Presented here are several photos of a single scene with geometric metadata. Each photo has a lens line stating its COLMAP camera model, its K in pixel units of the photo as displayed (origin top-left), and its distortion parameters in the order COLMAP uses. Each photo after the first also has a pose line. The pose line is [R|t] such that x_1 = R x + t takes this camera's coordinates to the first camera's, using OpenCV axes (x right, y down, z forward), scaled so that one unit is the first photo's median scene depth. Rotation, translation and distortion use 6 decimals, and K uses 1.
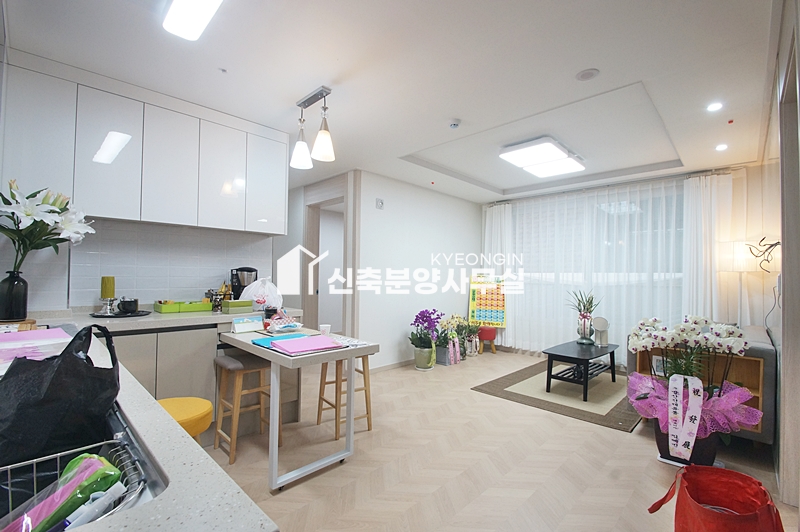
lens RADIAL K [[351.7, 0, 396.9], [0, 351.7, 271.4], [0, 0, 1]] dist [-0.000314, -0.007750]
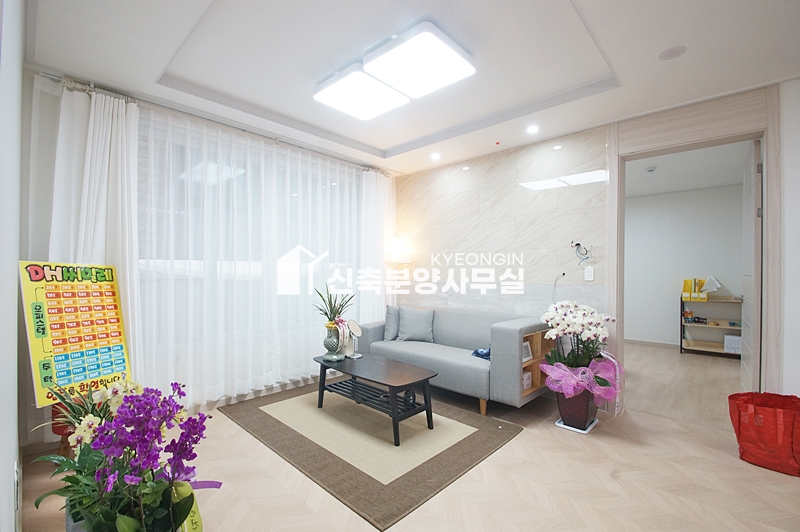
lens RADIAL K [[351.7, 0, 396.9], [0, 351.7, 271.4], [0, 0, 1]] dist [-0.000314, -0.007750]
pose [[-0.021505, -0.014184, 0.999668, -0.142560], [-0.016529, 0.999768, 0.013830, 0.009054], [-0.999632, -0.016226, -0.021734, 0.666154]]
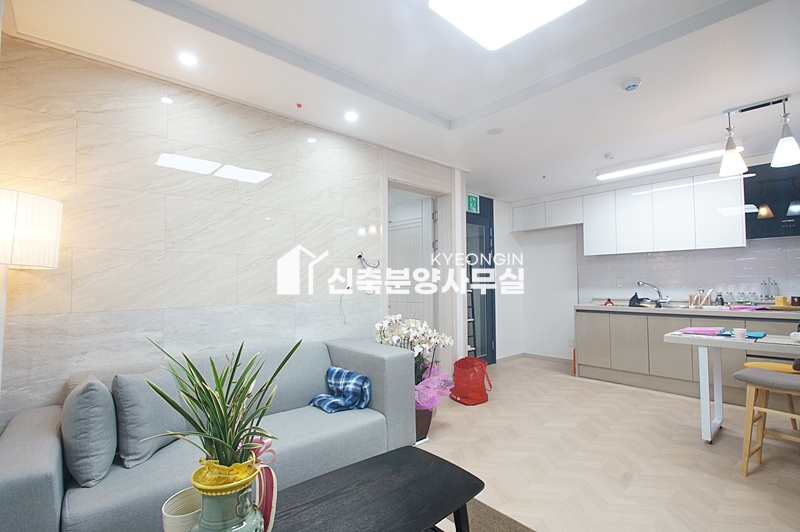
lens RADIAL K [[366.8, 0, 399.7], [0, 366.8, 264.6], [0, 0, 1]] dist [-0.001220, -0.005427]
pose [[-0.998437, -0.005724, 0.055596, 0.320516], [-0.008661, 0.998572, -0.052723, 0.011114], [-0.055215, -0.053122, -0.997060, 0.919760]]
